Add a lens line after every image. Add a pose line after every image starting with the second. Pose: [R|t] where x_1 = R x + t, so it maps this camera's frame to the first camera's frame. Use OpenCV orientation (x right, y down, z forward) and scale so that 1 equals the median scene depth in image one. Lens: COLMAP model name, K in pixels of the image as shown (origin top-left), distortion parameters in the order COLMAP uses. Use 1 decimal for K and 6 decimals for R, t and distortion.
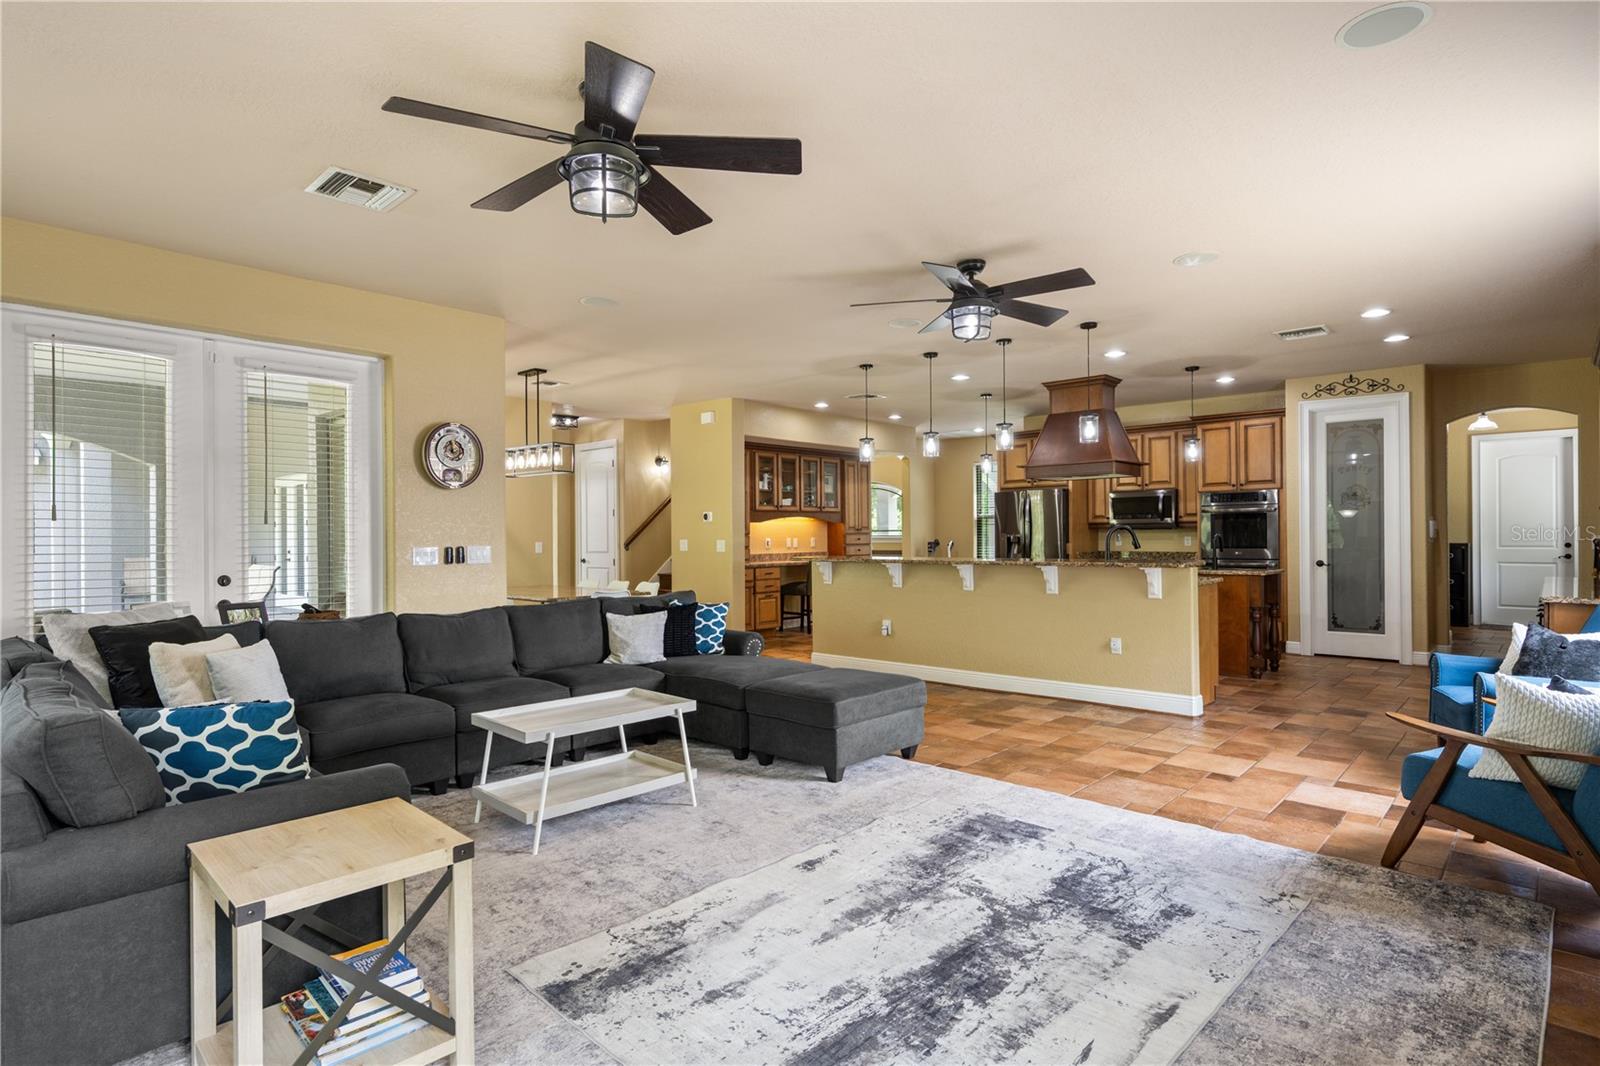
lens RADIAL K [[830.1, 0, 800.0], [0, 830.1, 533.0], [0, 0, 1]] dist [0.000463, -0.000342]
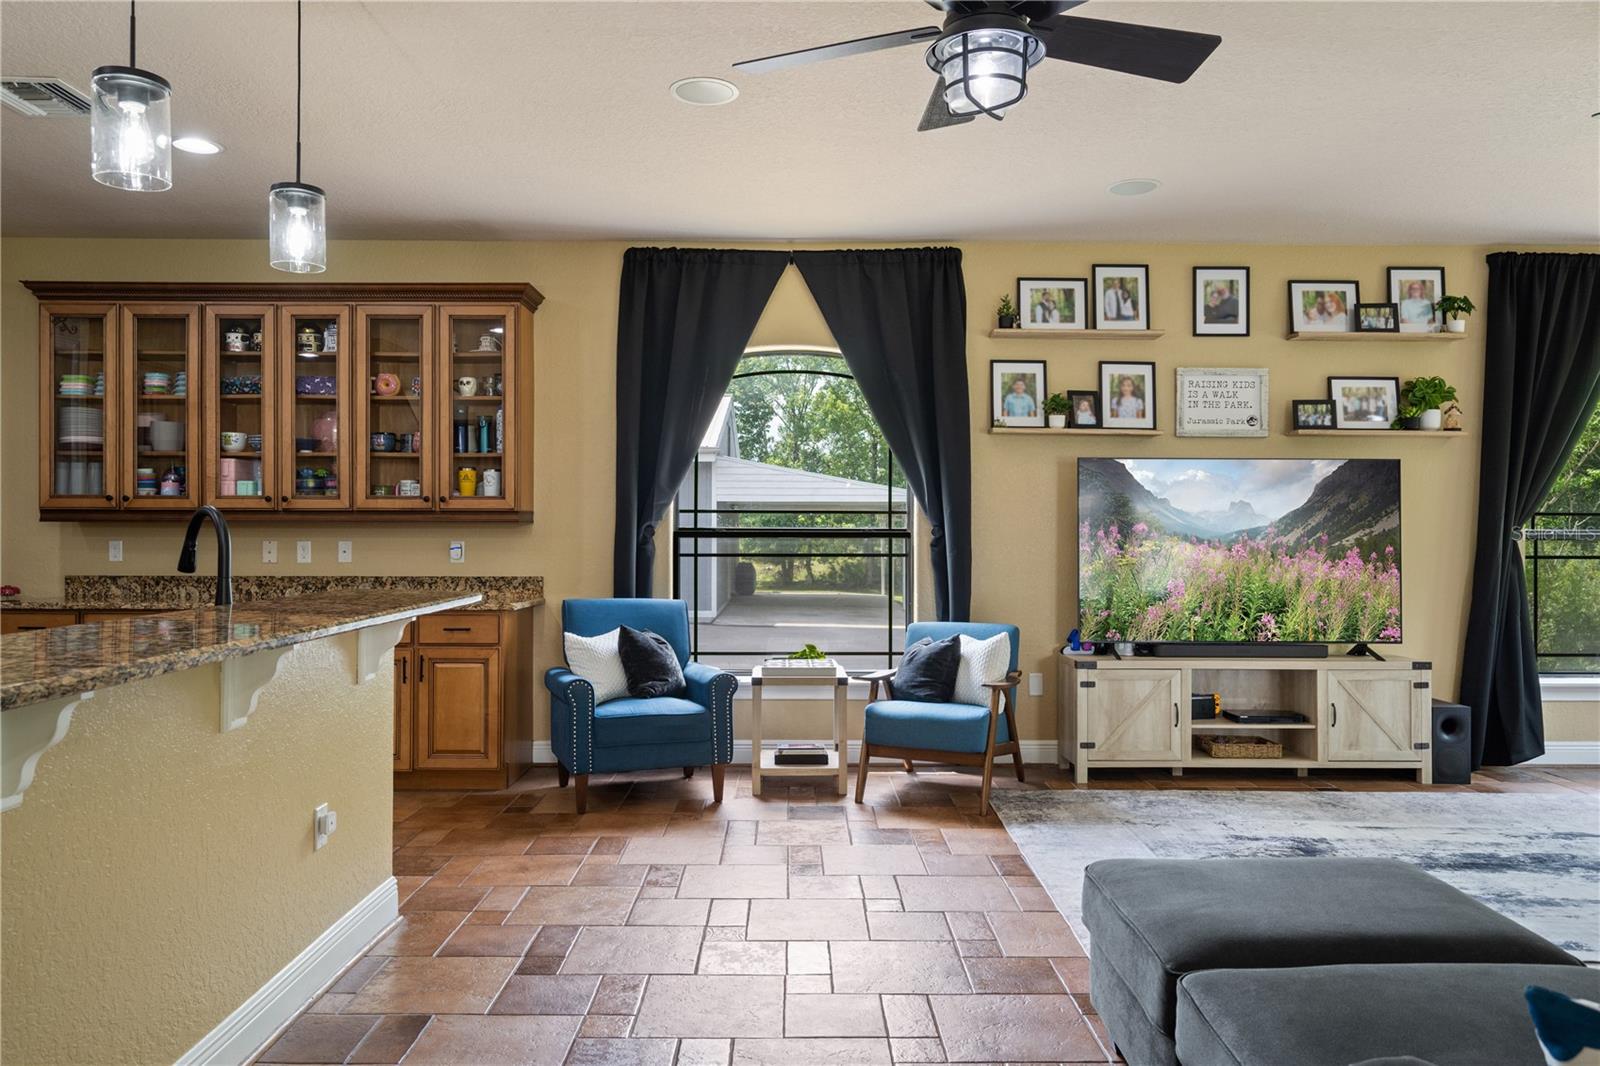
lens RADIAL K [[1093.1, 0, 801.0], [0, 1093.1, 529.1], [0, 0, 1]] dist [-0.002382, 0.001500]
pose [[-0.678908, 0.005847, 0.734200, -0.133965], [-0.000312, 0.999966, -0.008253, 0.003878], [-0.734223, -0.005832, -0.678883, 1.166559]]
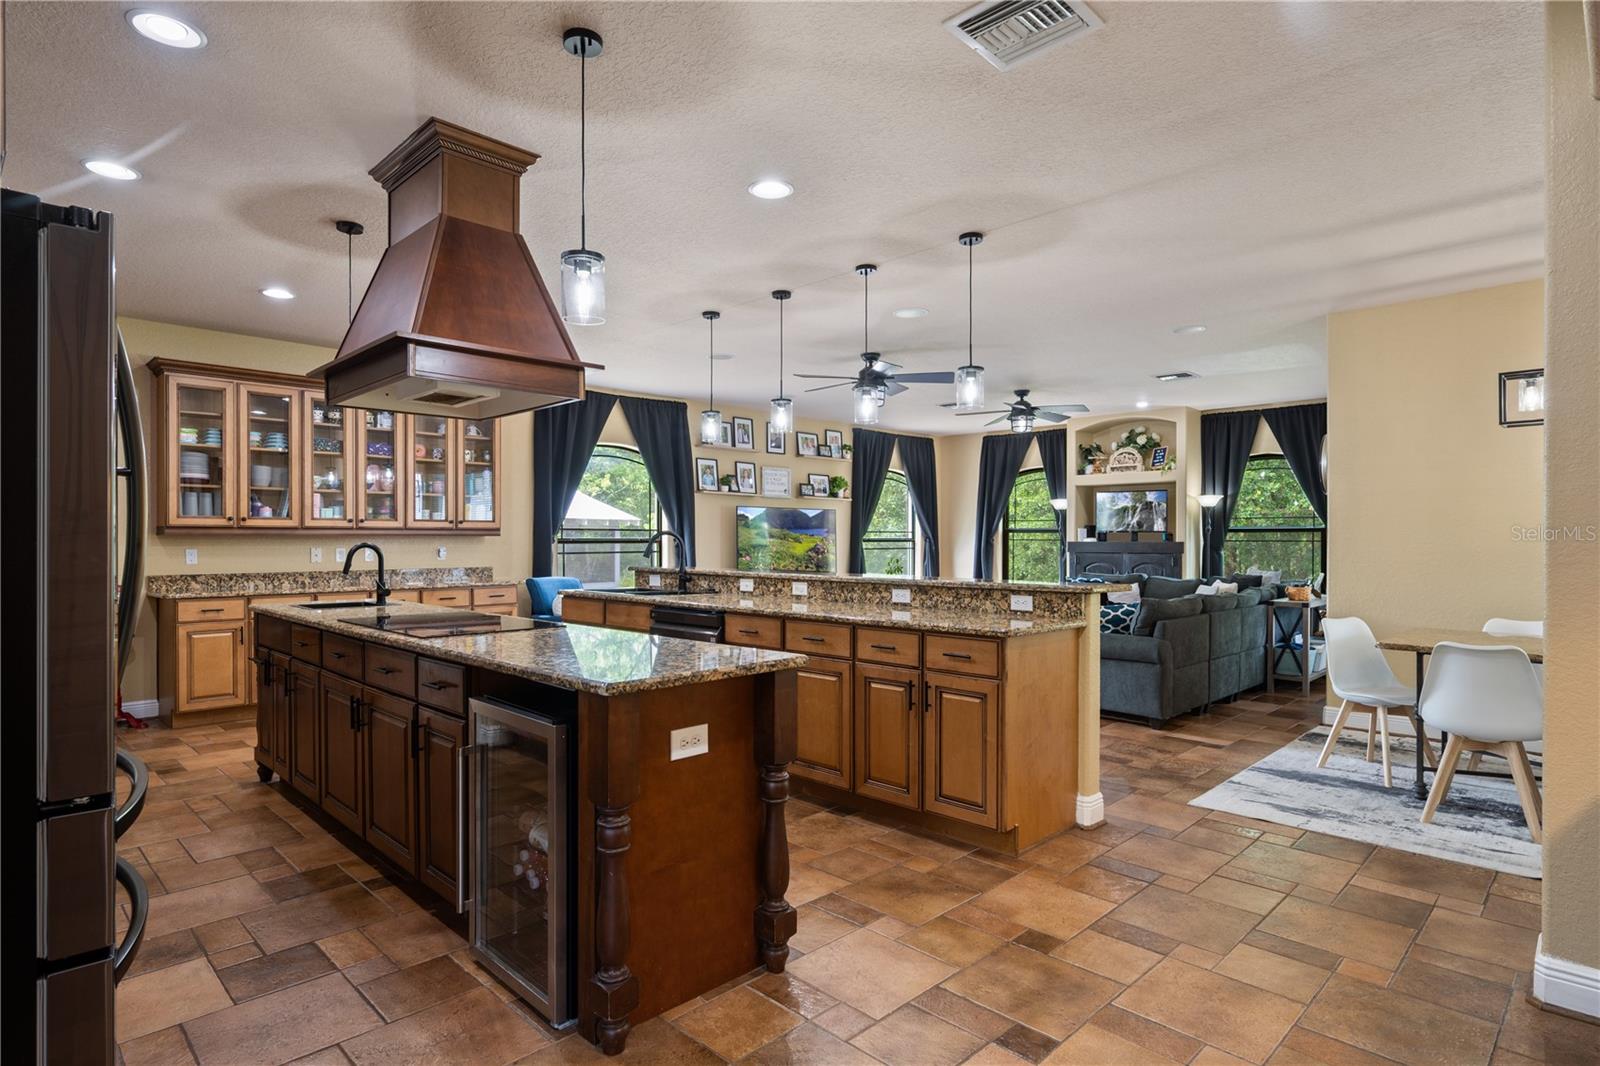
lens RADIAL K [[847.8, 0, 800.1], [0, 847.8, 539.9], [0, 0, 1]] dist [0.000140, 0.000581]
pose [[-0.999294, 0.007641, 0.036775, 0.218146], [0.007574, 0.999969, -0.001964, 0.002984], [-0.036789, -0.001684, -0.999322, 1.957601]]
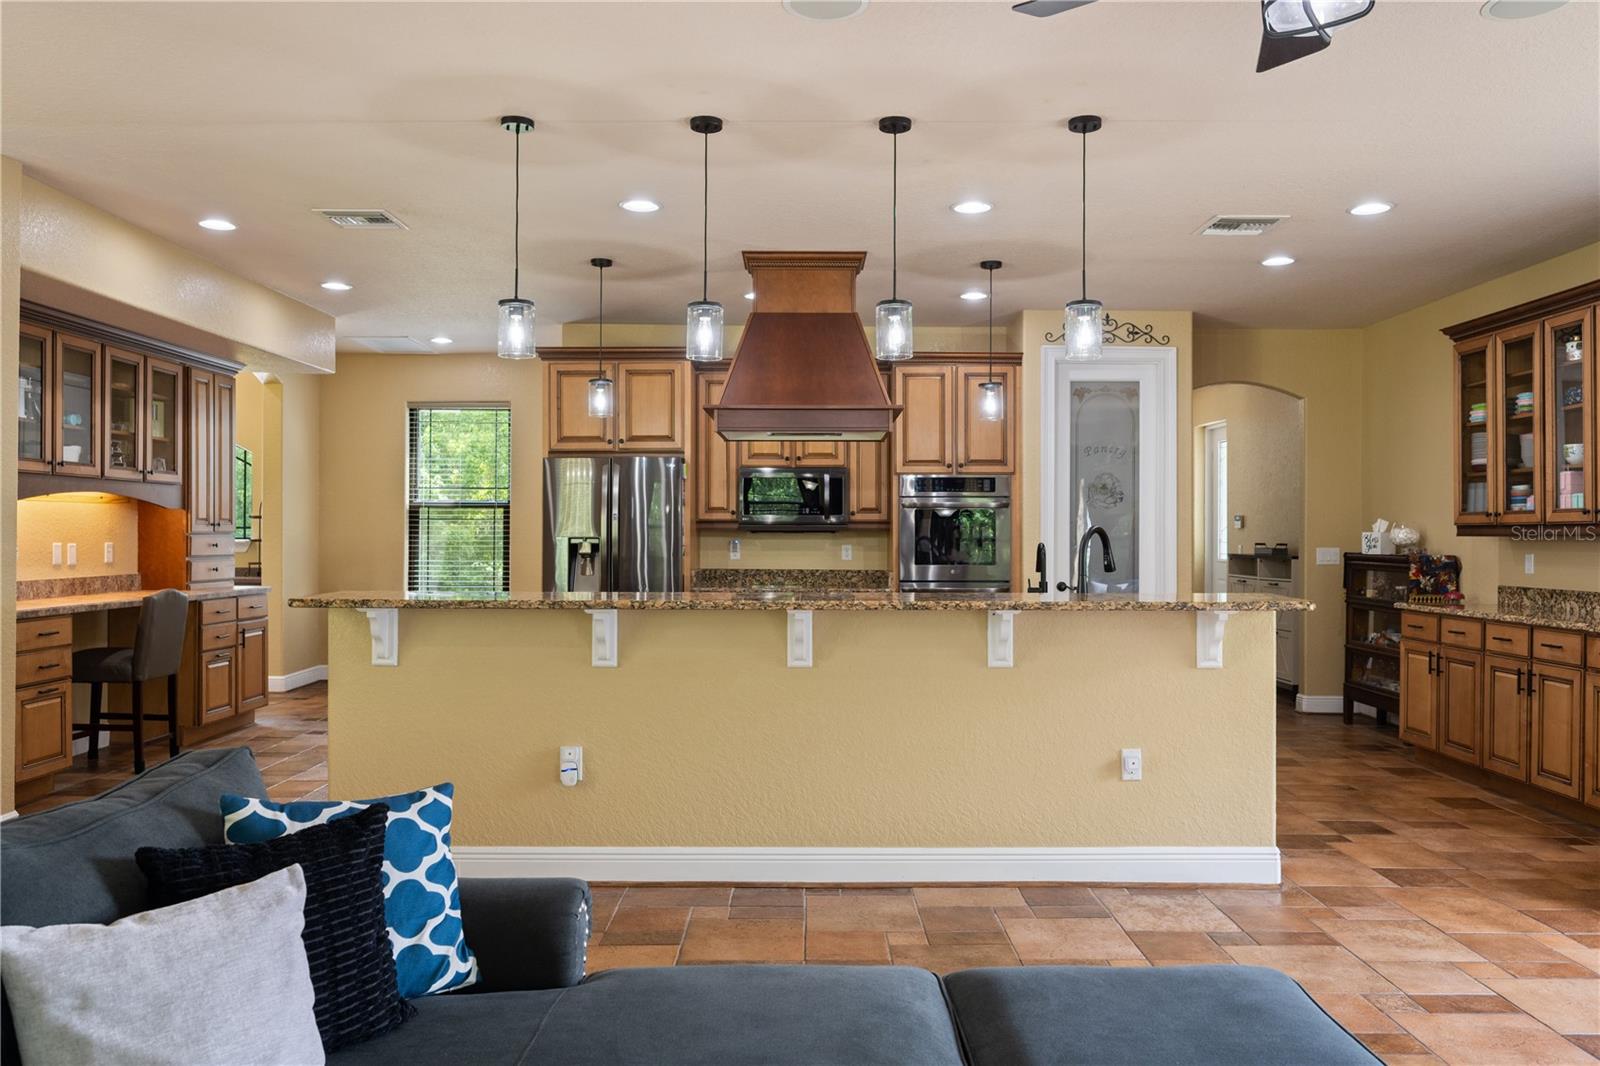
lens RADIAL K [[1181.9, 0, 800.0], [0, 1181.9, 533.0], [0, 0, 1]] dist [0.000665, -0.001567]
pose [[0.737931, 0.011745, 0.674774, -0.255940], [-0.011624, 0.999921, -0.004694, -0.000148], [-0.674776, -0.004380, 0.738009, 0.597793]]
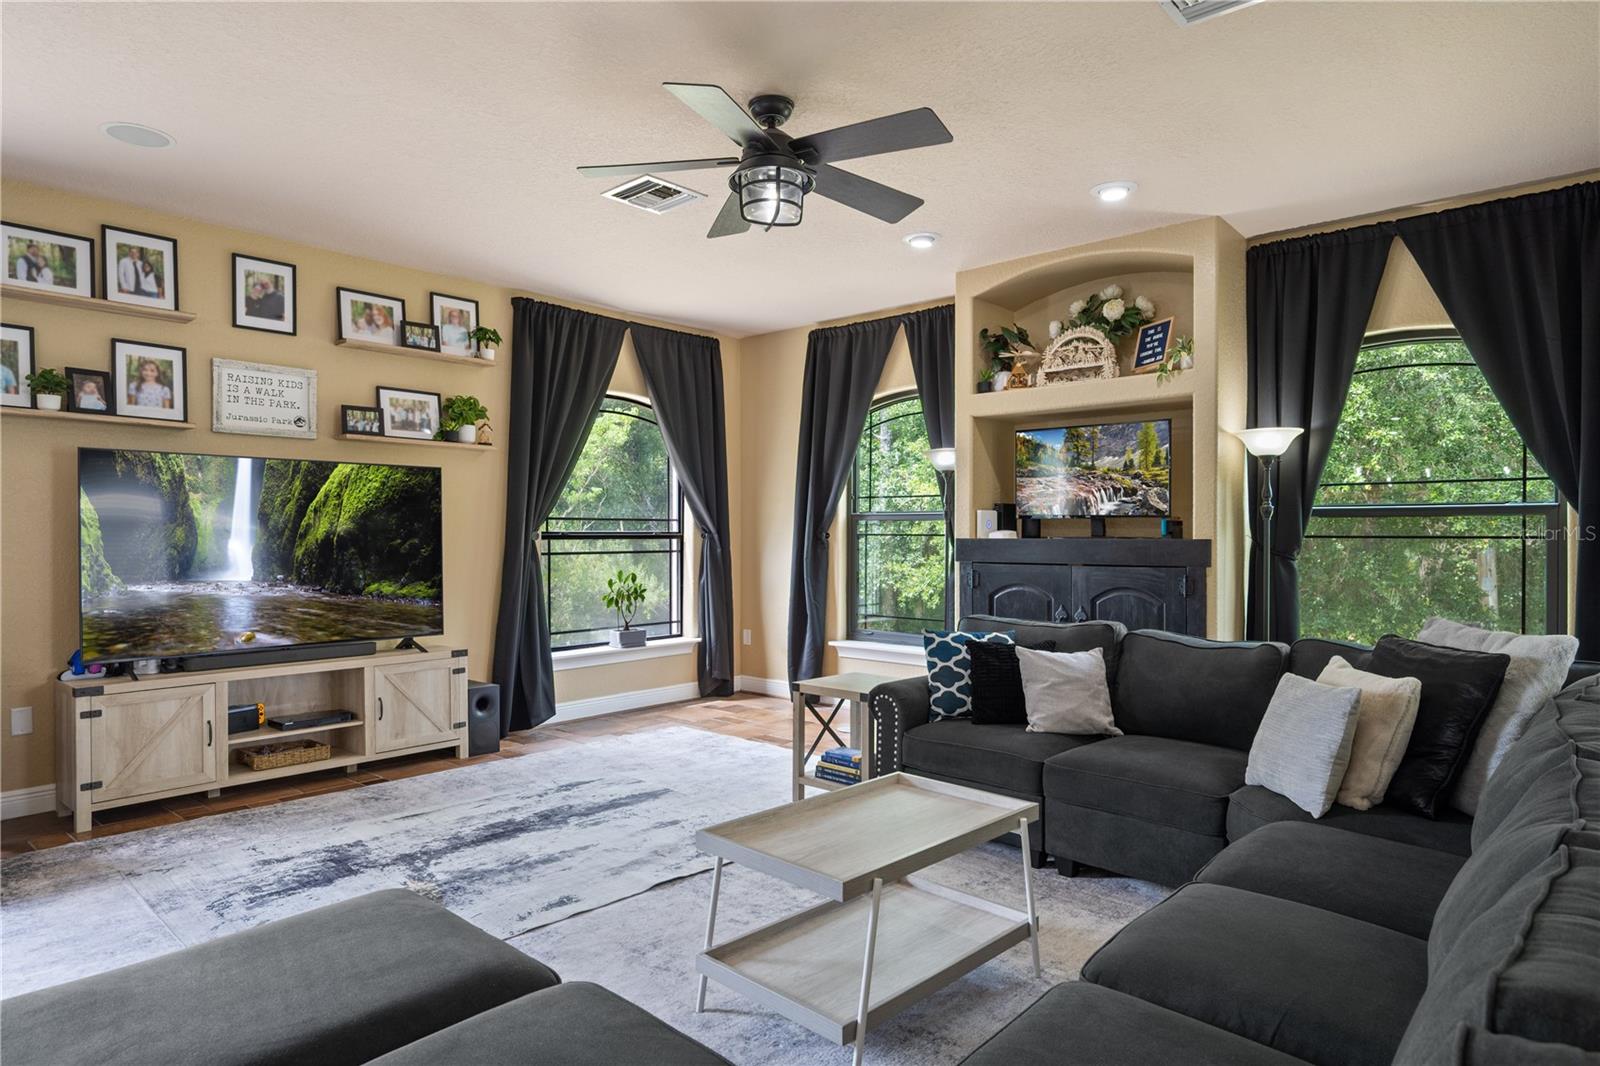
lens RADIAL K [[931.5, 0, 796.8], [0, 931.5, 539.0], [0, 0, 1]] dist [-0.003198, -0.000279]
pose [[-0.999873, 0.008312, -0.013612, -0.118858], [0.008268, 0.999961, 0.003255, 0.003512], [0.013638, 0.003142, -0.999902, 1.036874]]
